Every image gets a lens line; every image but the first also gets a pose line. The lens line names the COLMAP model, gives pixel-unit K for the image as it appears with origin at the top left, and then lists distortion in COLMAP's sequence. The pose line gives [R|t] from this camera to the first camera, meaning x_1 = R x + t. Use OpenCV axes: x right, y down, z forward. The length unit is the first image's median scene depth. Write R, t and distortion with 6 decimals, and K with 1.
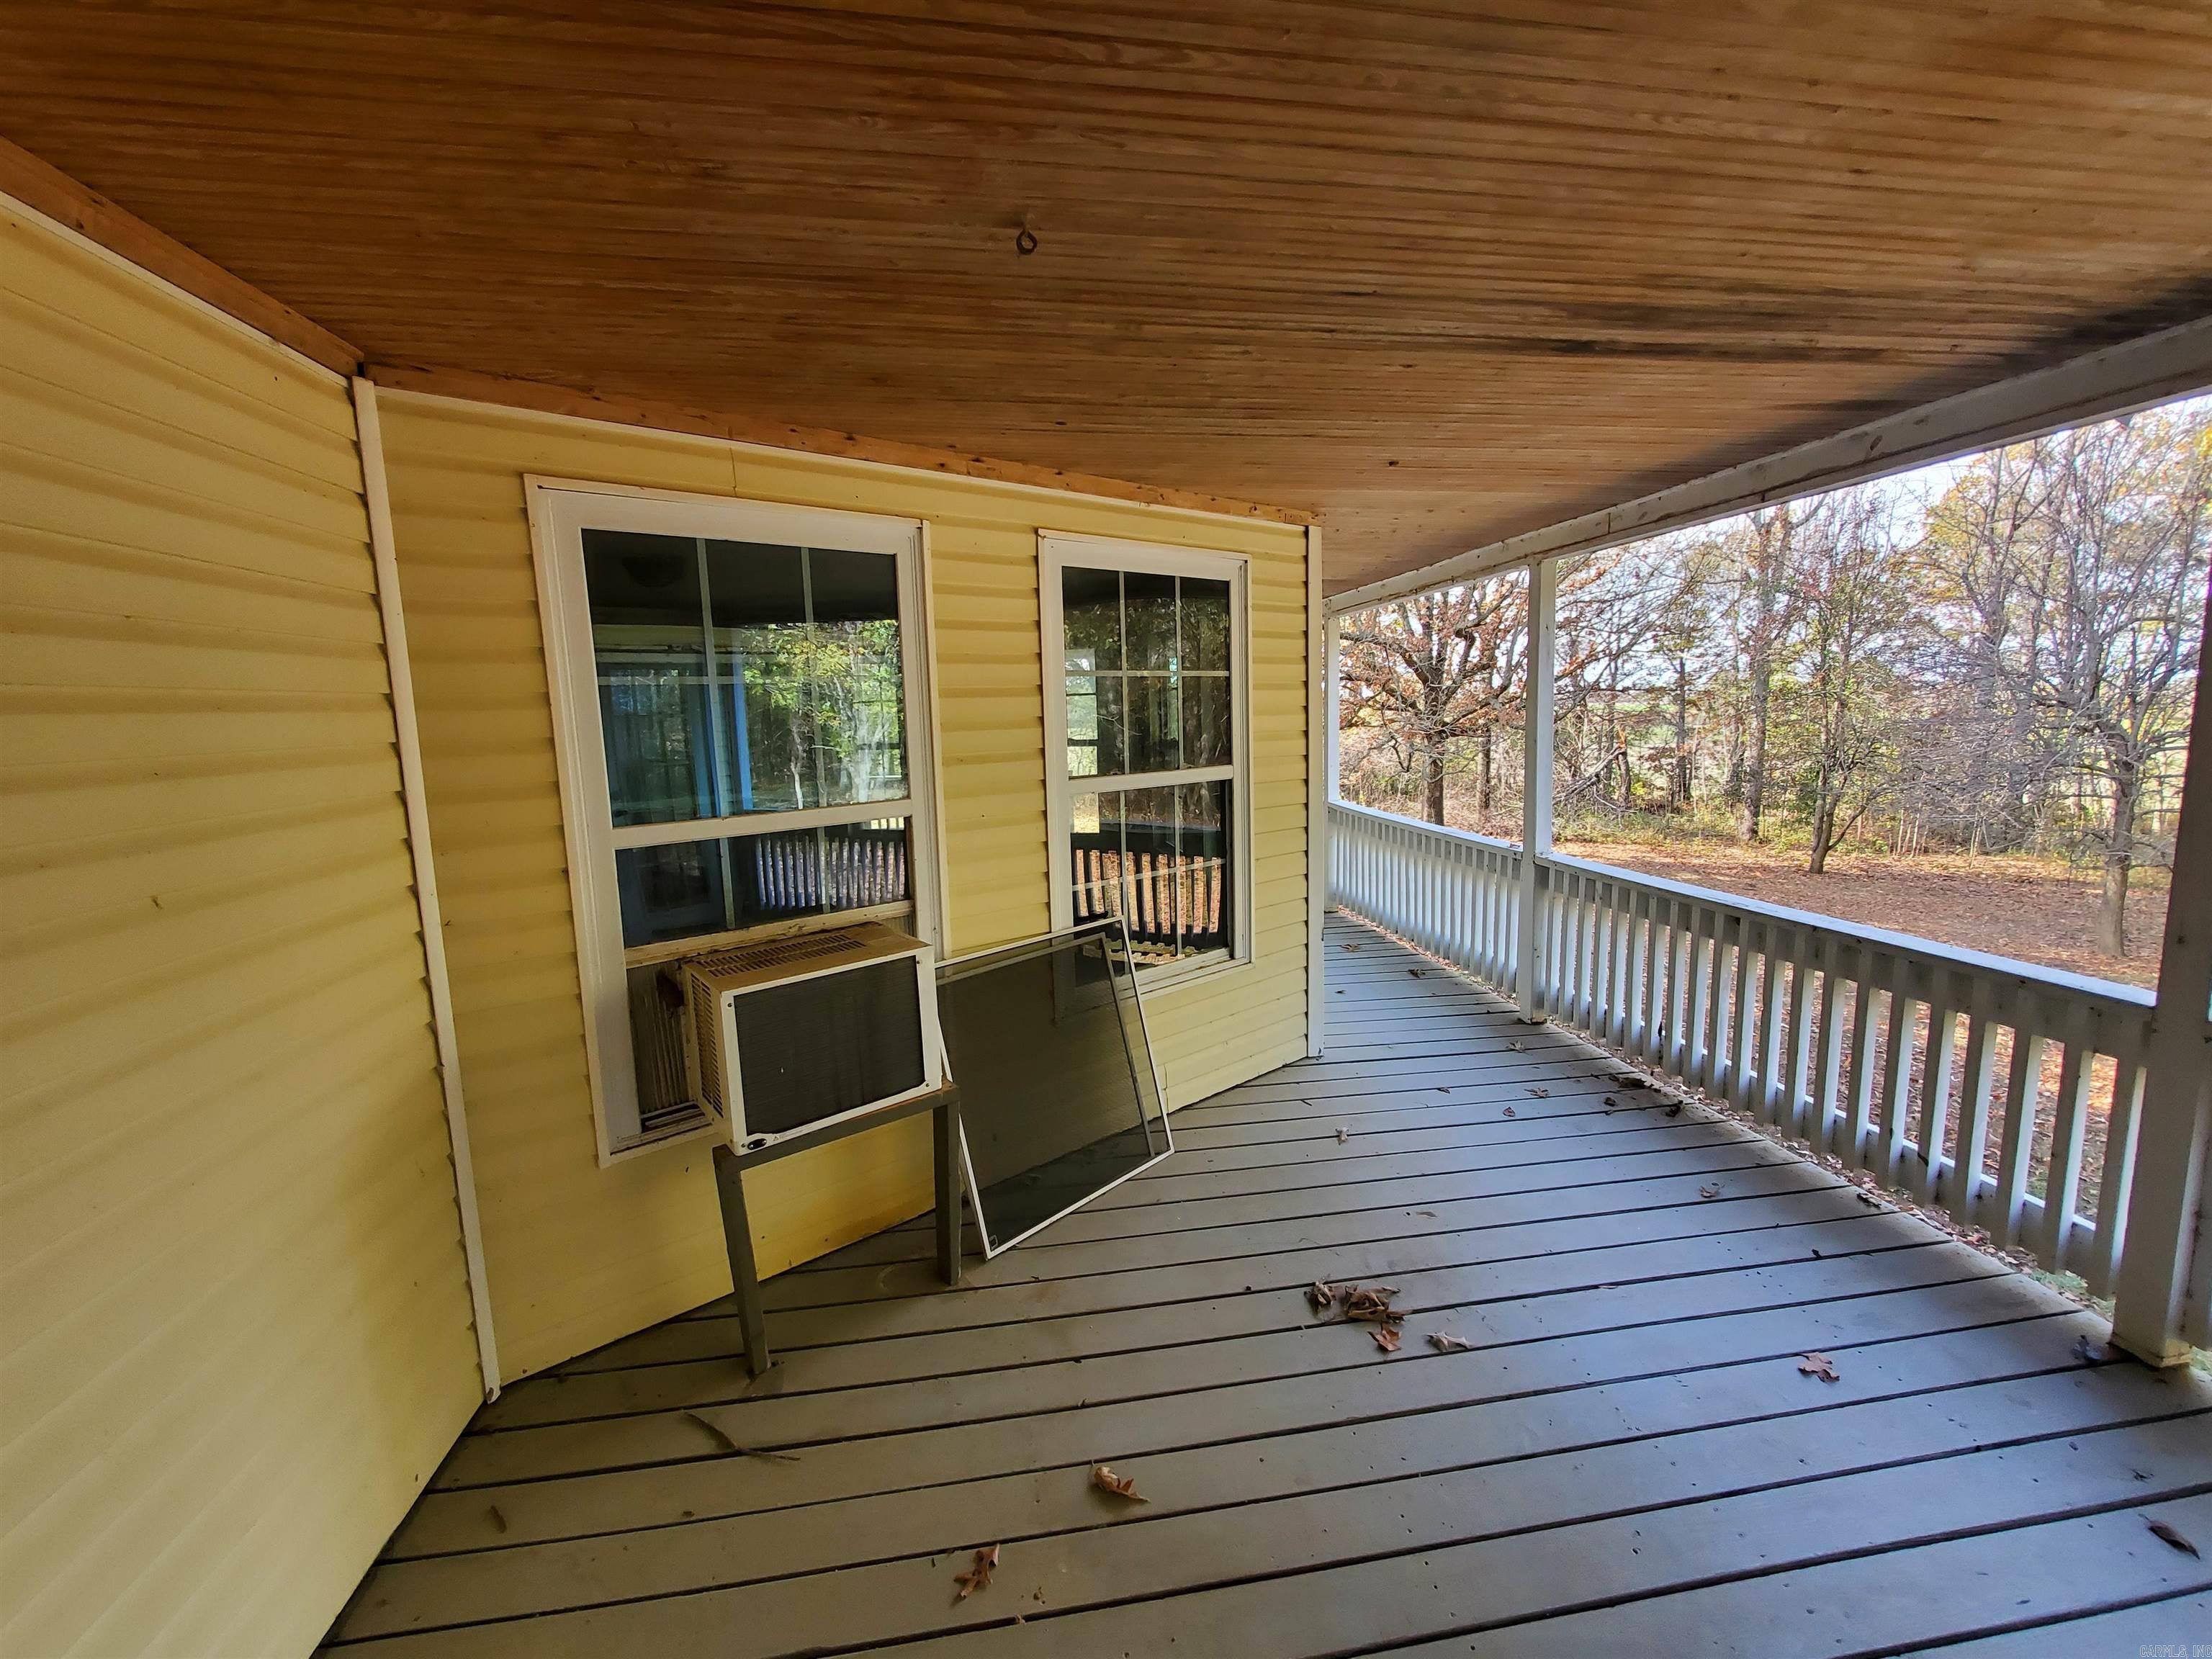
lens RADIAL K [[881.4, 0, 1097.3], [0, 881.4, 827.4], [0, 0, 1]] dist [0.000579, 0.000067]
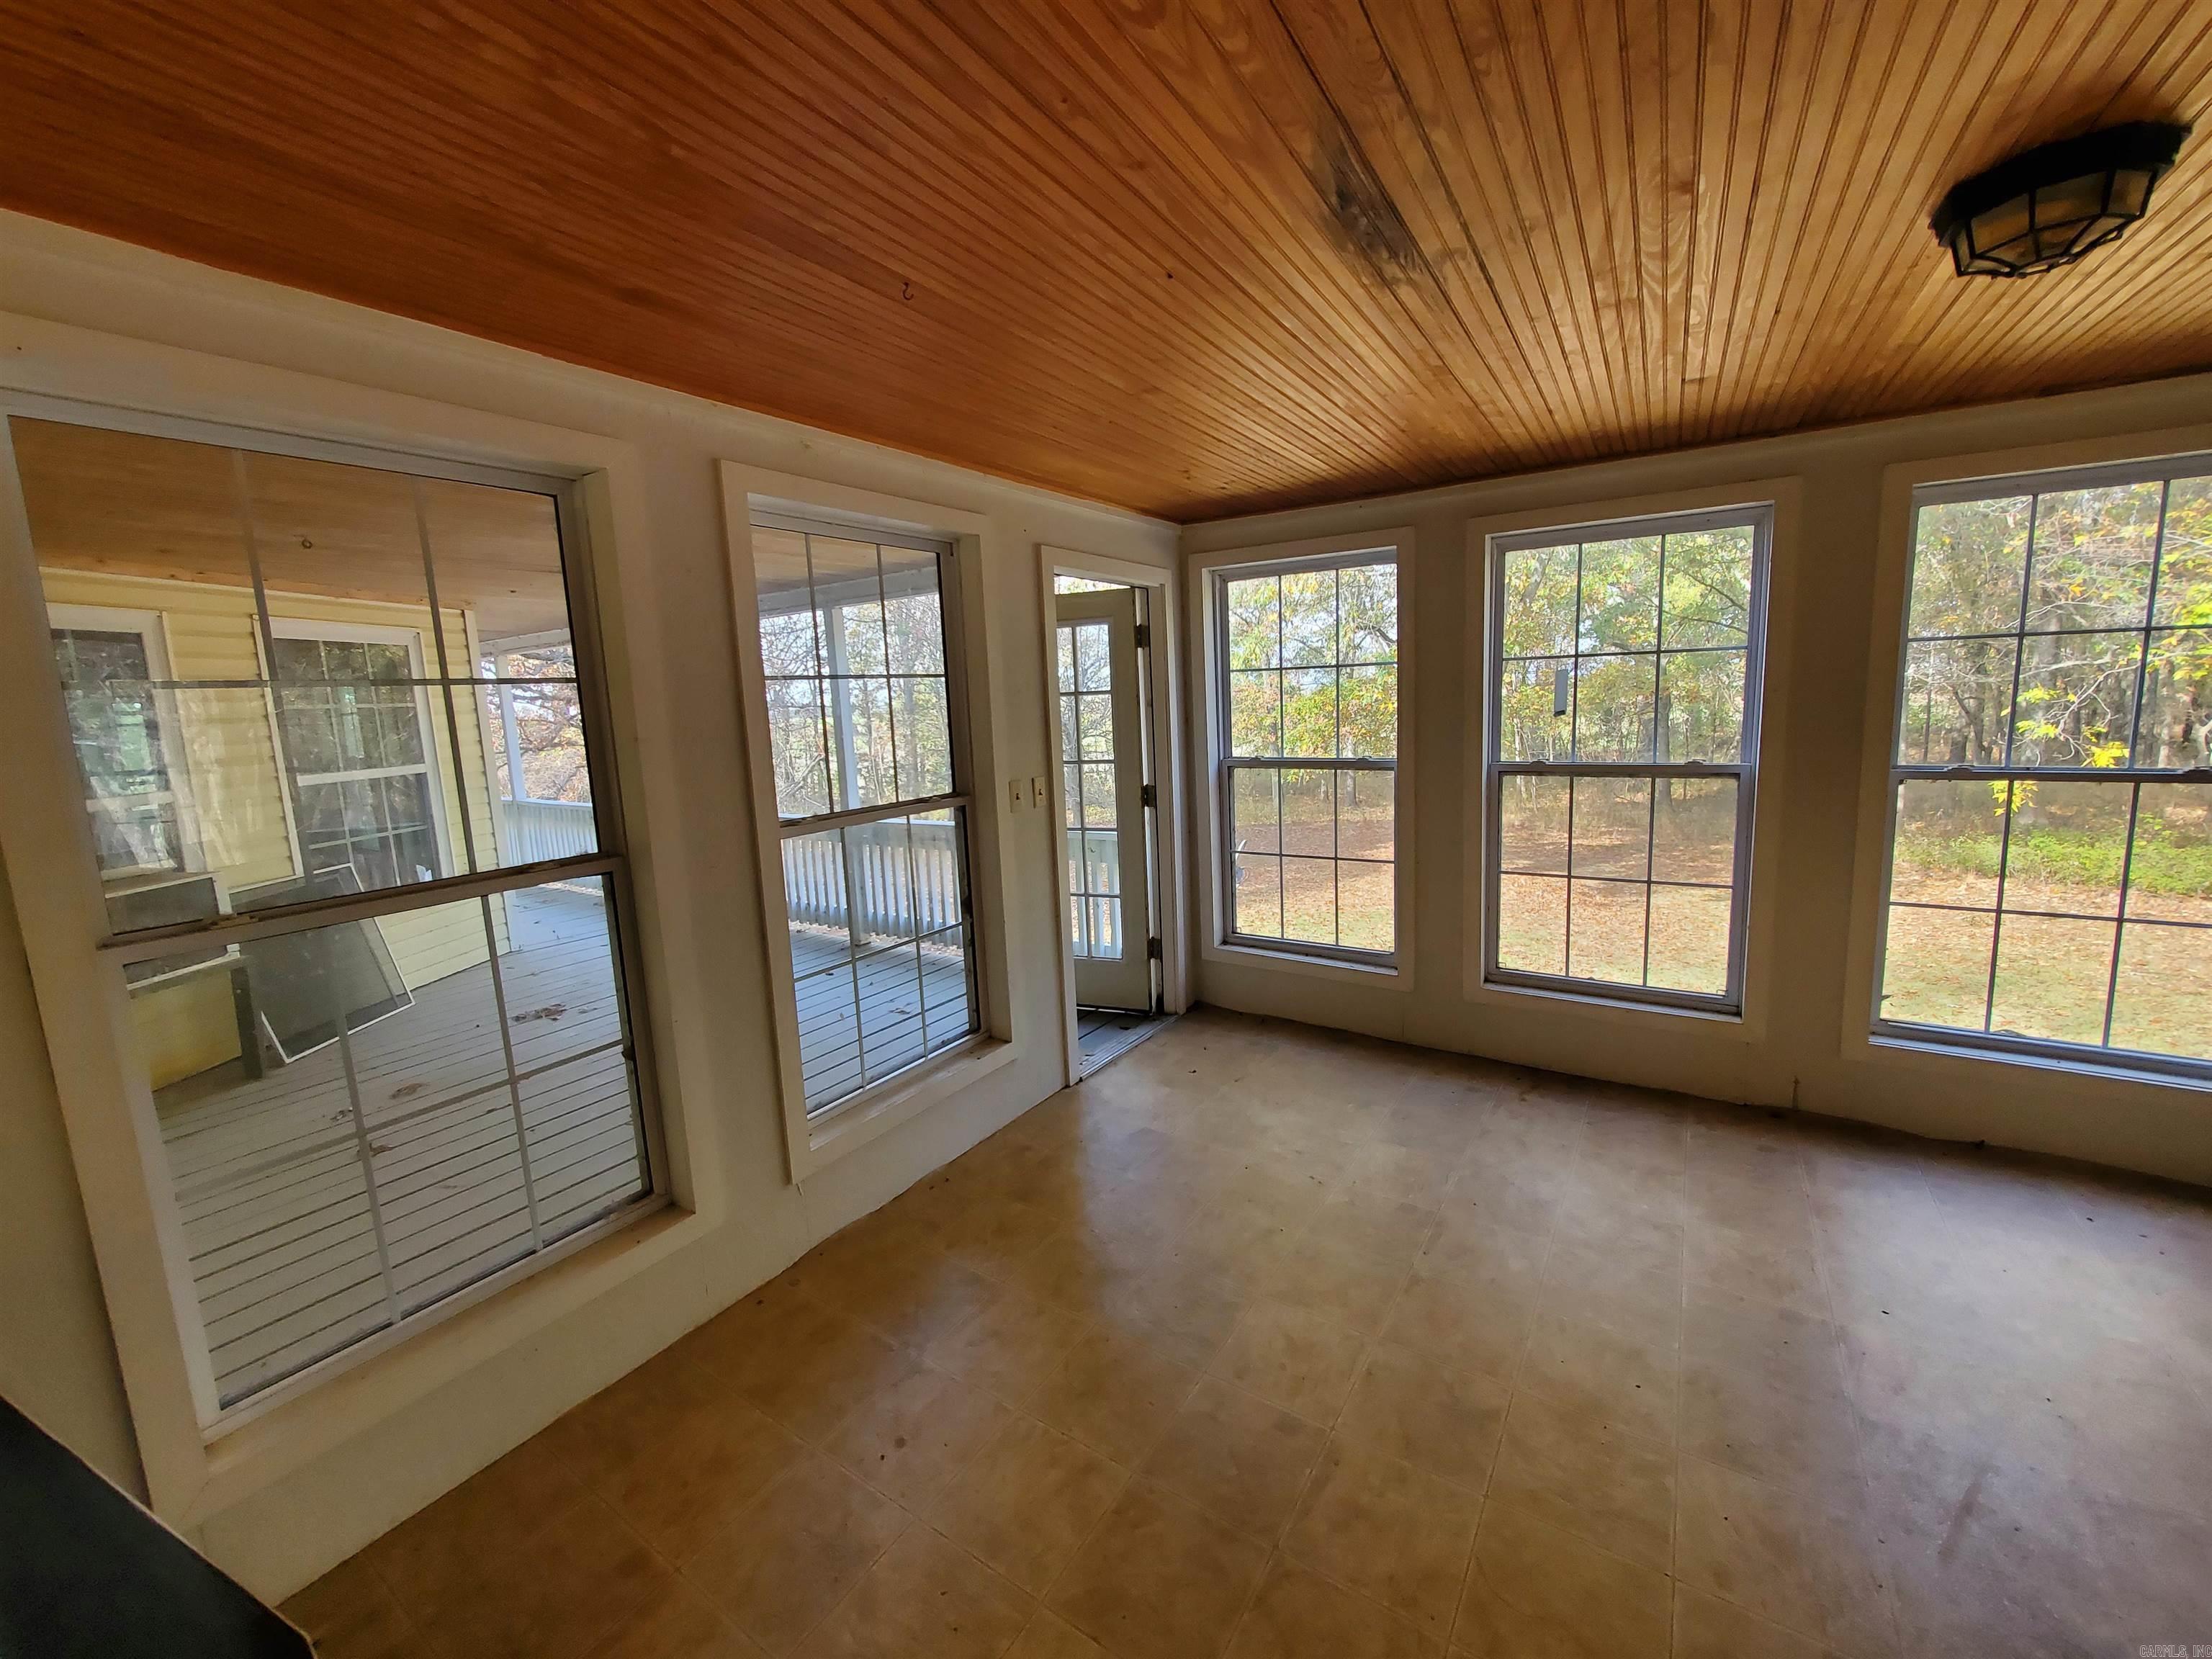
lens RADIAL K [[881.4, 0, 1110.5], [0, 881.4, 819.0], [0, 0, 1]] dist [0.000579, 0.000067]
pose [[0.669381, -0.101225, 0.735991, -0.258726], [0.120753, 0.992325, 0.026656, 0.176906], [-0.733040, 0.071030, 0.676466, -1.253251]]
